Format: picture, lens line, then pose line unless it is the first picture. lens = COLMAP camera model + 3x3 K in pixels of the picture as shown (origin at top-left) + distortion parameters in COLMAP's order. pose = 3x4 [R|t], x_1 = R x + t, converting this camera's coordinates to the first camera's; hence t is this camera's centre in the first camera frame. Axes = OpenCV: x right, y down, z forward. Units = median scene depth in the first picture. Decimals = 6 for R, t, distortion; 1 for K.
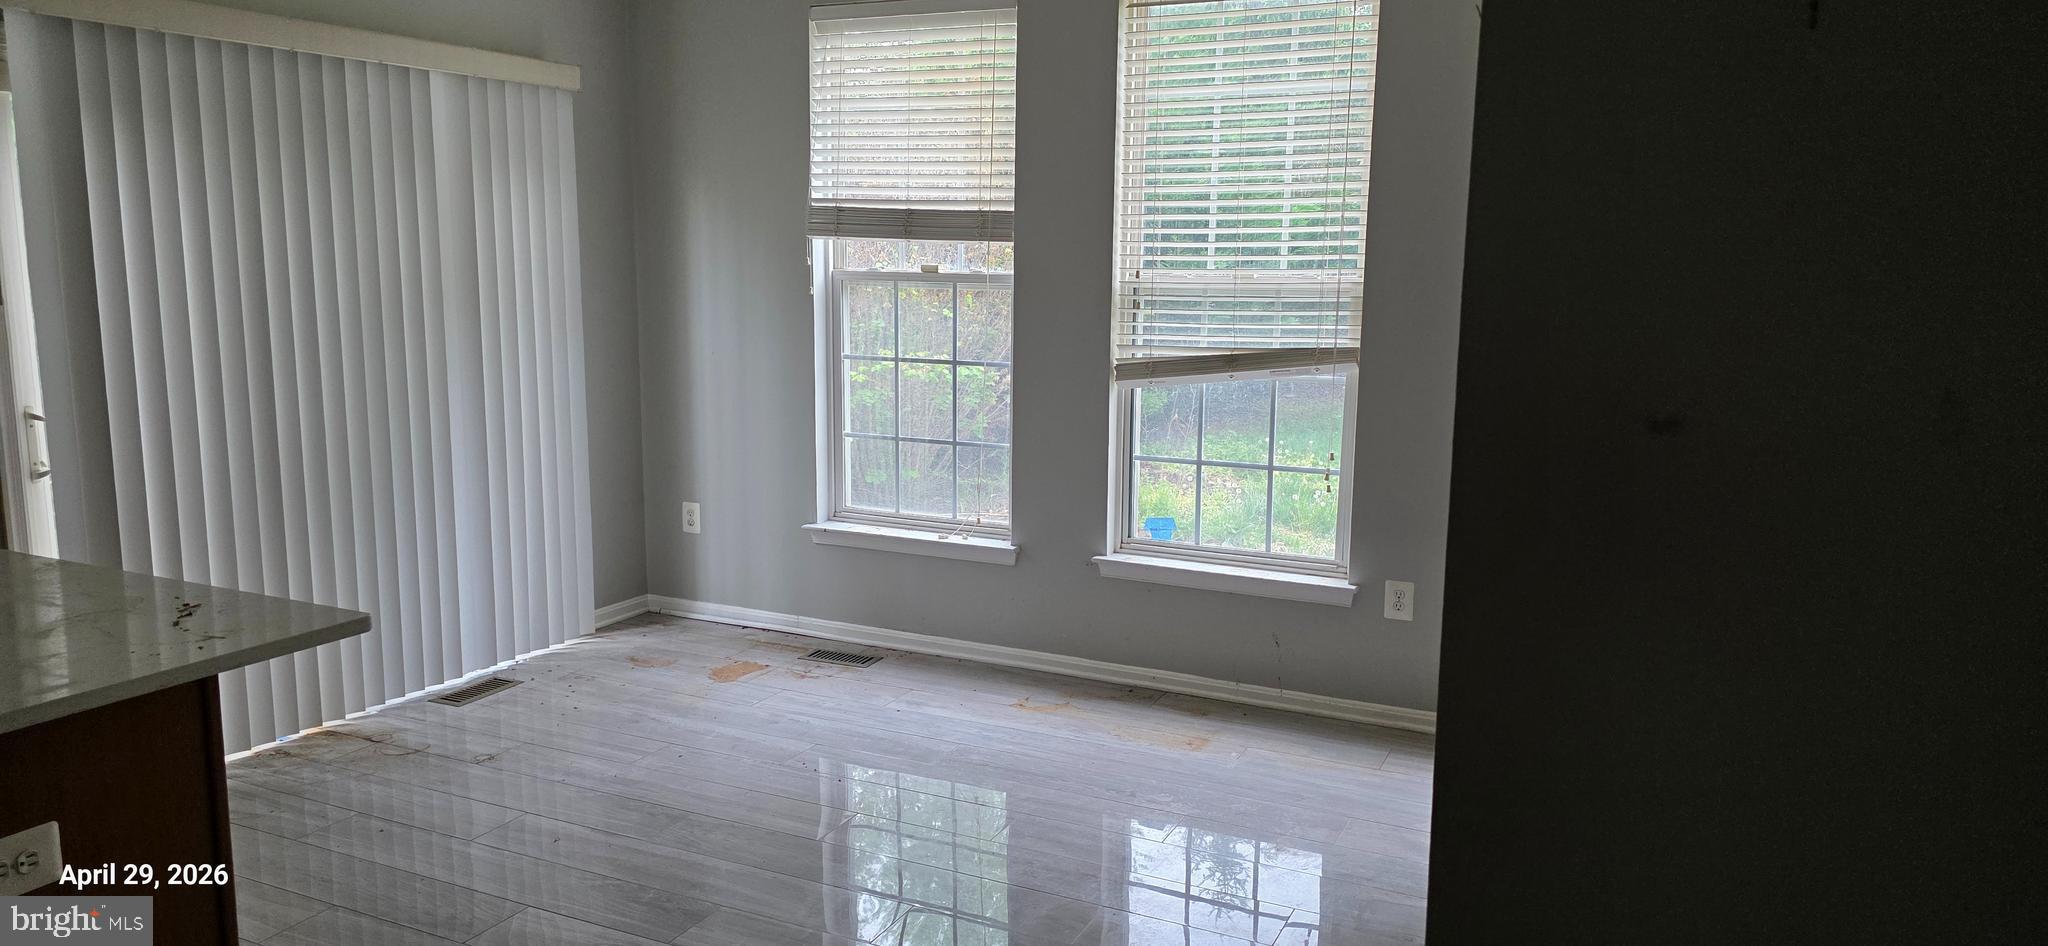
lens RADIAL K [[1371.6, 0, 1024.1], [0, 1371.6, 466.8], [0, 0, 1]] dist [0.013765, -0.013389]
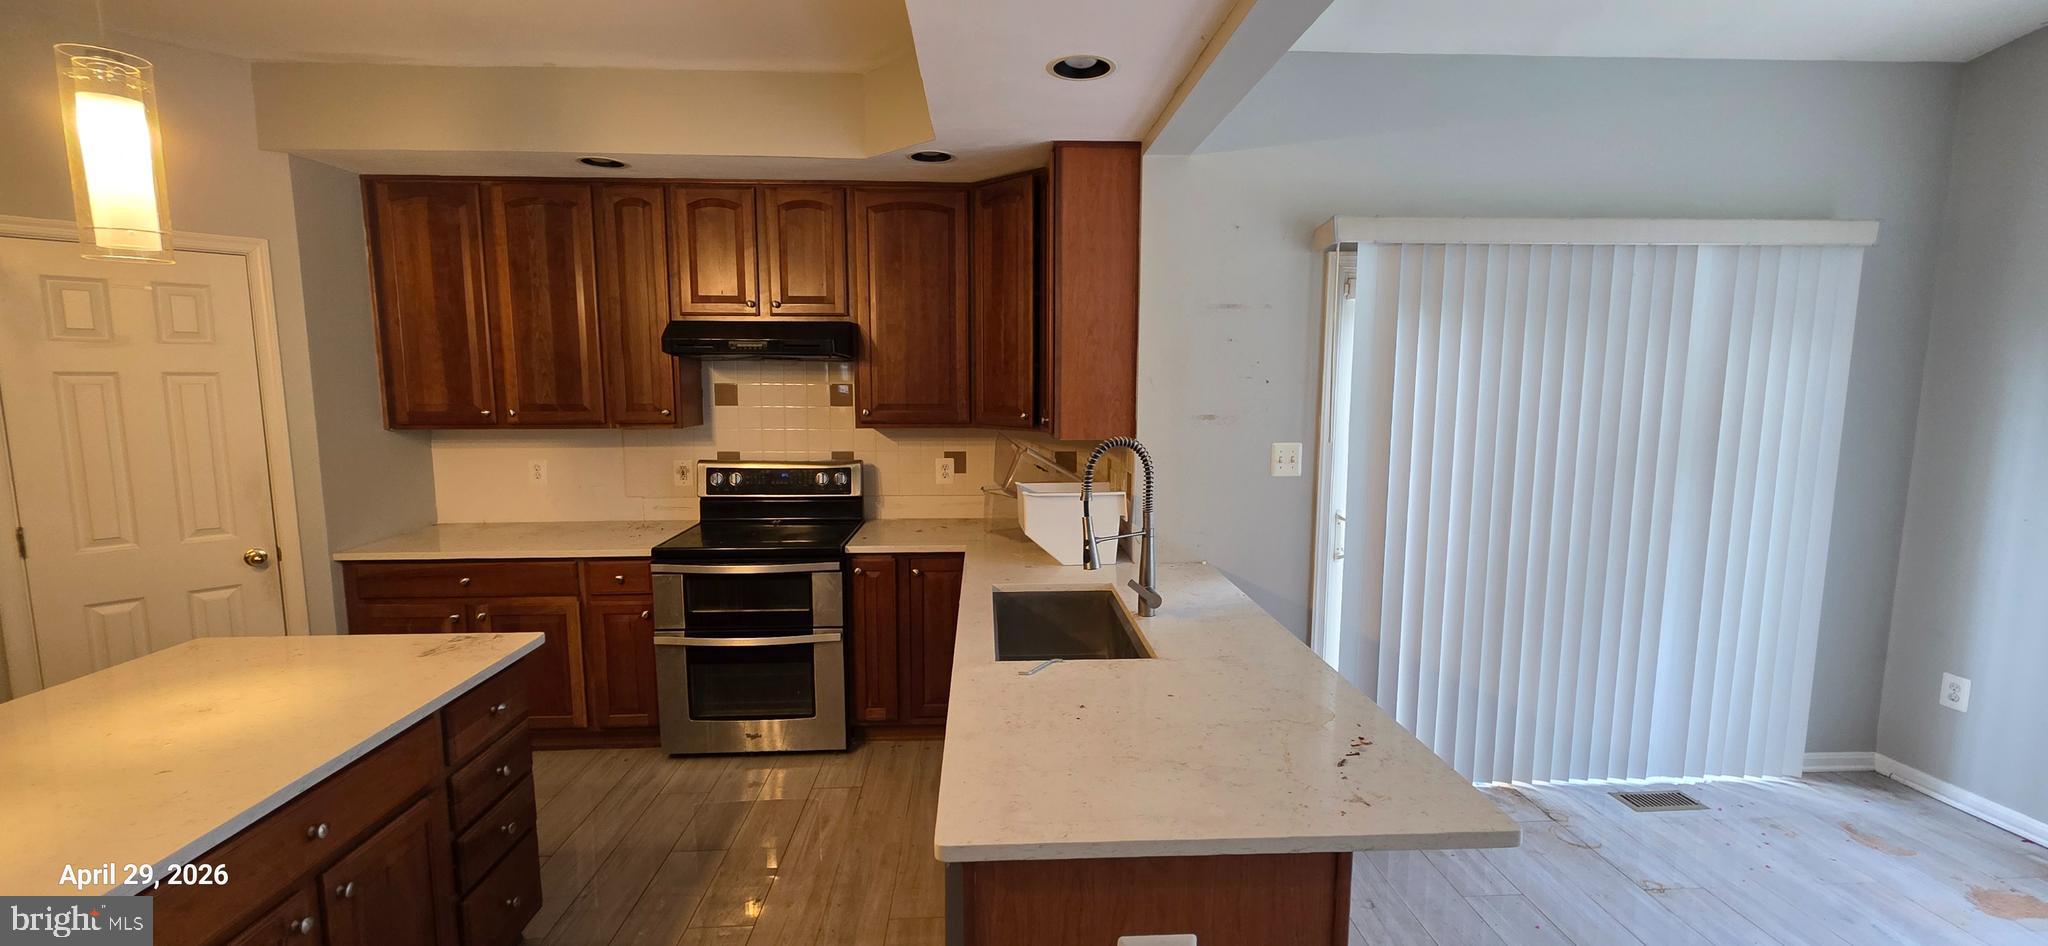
lens RADIAL K [[824.8, 0, 1033.9], [0, 824.8, 478.3], [0, 0, 1]] dist [0.000851, -0.000248]
pose [[0.485547, 0.095642, -0.868963, -0.089071], [-0.136329, 0.990120, 0.032801, -0.046636], [0.863515, 0.102539, 0.493788, 0.210319]]
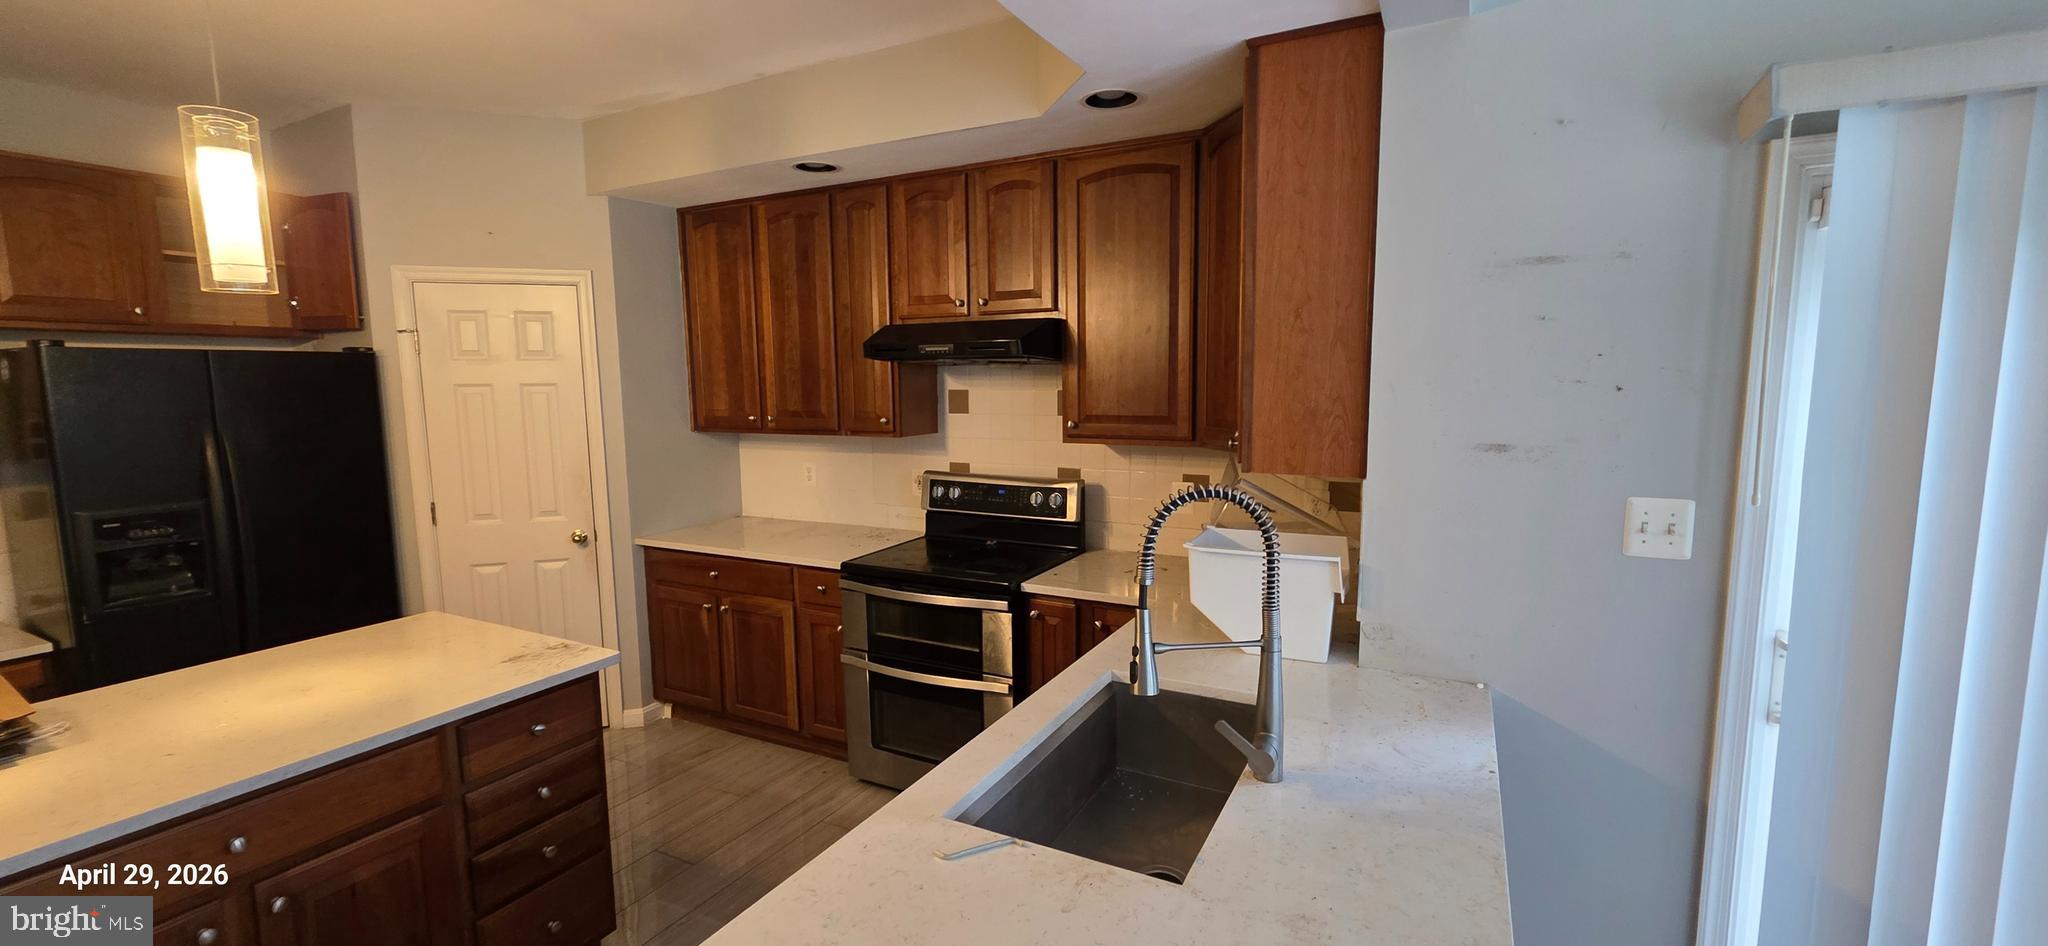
lens RADIAL K [[824.8, 0, 1024.2], [0, 824.8, 475.7], [0, 0, 1]] dist [0.000851, -0.000248]
pose [[-0.031208, 0.106261, -0.993848, -0.193326], [-0.152323, 0.982213, 0.109800, -0.087868], [0.987838, 0.154812, -0.014467, 0.432000]]
